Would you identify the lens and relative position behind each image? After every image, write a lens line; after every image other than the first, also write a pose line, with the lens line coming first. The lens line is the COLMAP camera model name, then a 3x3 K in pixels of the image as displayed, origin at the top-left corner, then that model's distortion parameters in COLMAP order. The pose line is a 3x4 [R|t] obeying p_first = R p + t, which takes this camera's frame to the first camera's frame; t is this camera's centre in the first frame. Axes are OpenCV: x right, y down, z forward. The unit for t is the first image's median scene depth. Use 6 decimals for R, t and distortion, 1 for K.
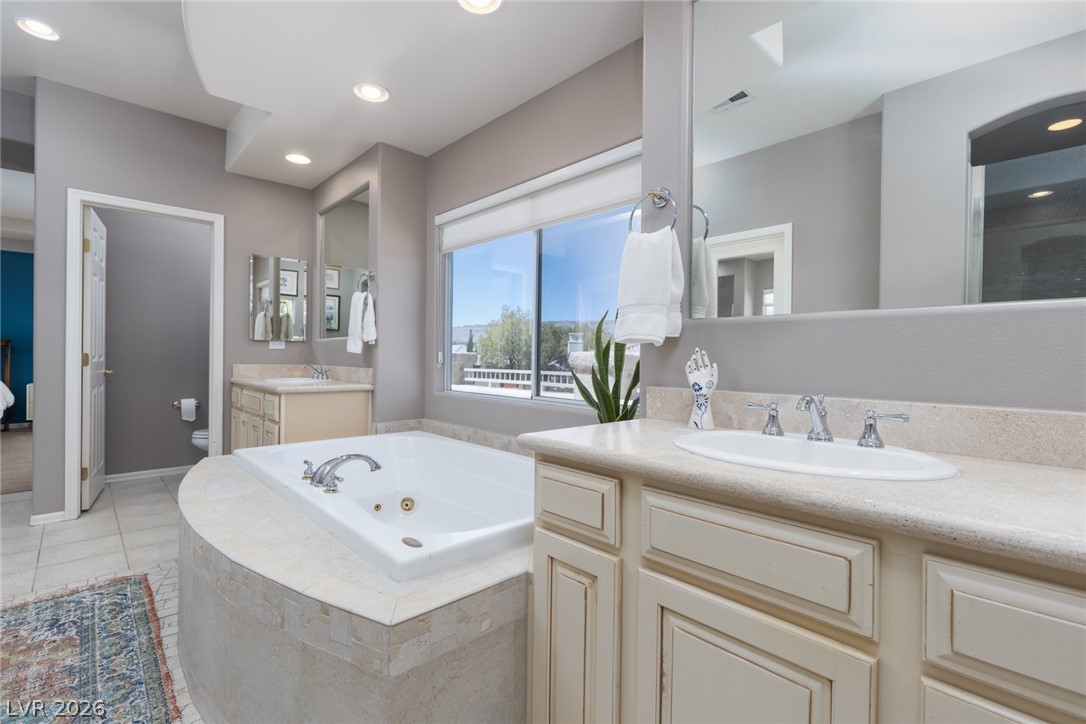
lens RADIAL K [[500.0, 0, 549.8], [0, 500.0, 360.0], [0, 0, 1]] dist [0.002891, 0.000113]
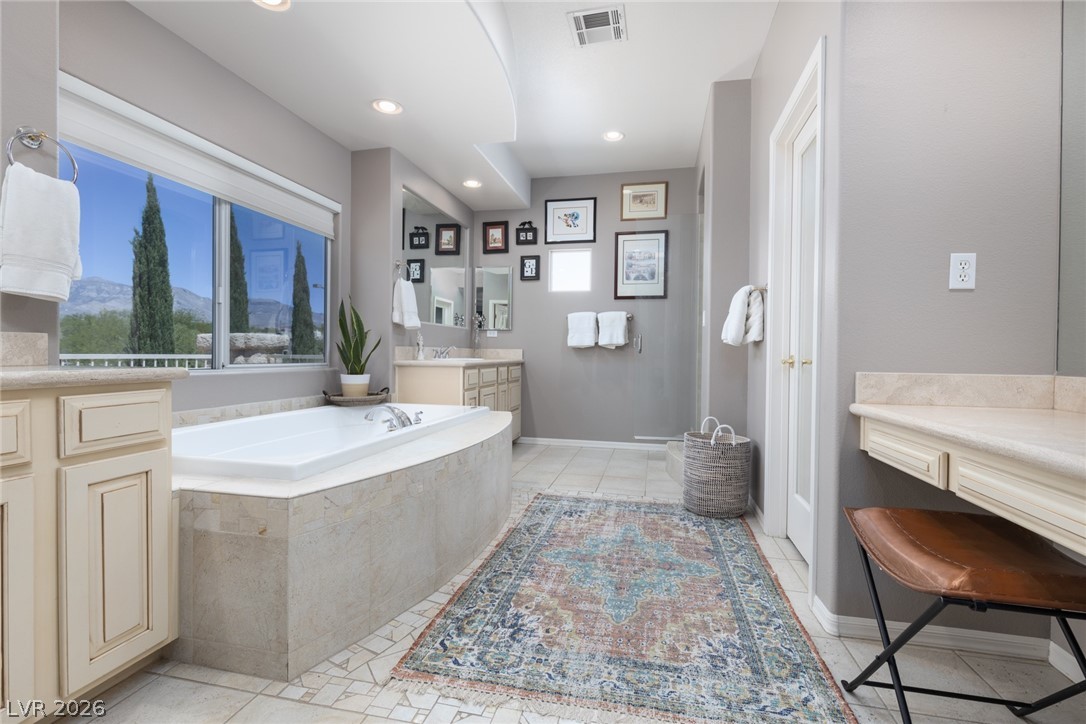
lens RADIAL K [[524.5, 0, 539.8], [0, 524.5, 359.4], [0, 0, 1]] dist [0.004790, -0.000531]
pose [[-0.572056, -0.027825, 0.819742, -1.645885], [-0.012278, 0.999603, 0.025362, 0.034923], [-0.820123, 0.004444, -0.572171, 1.404365]]
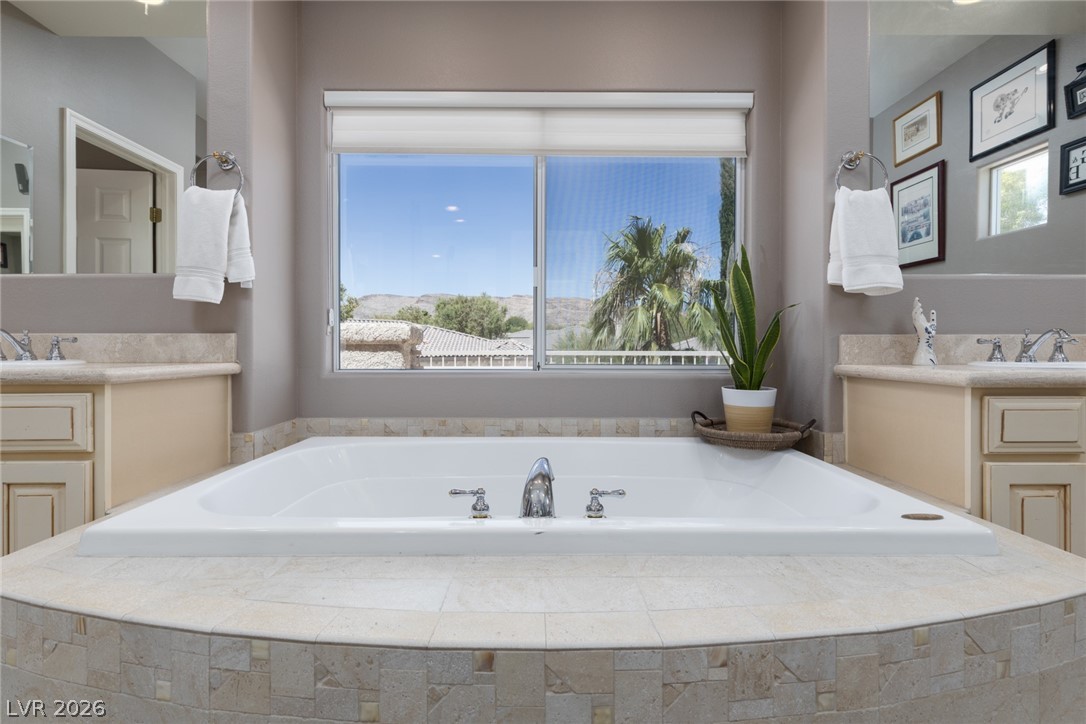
lens RADIAL K [[524.5, 0, 546.8], [0, 524.5, 343.5], [0, 0, 1]] dist [0.004790, -0.000531]
pose [[0.665381, -0.011541, 0.746414, -0.843109], [0.013509, 0.999903, 0.003418, 0.046437], [-0.746381, 0.007809, 0.665473, 0.567746]]
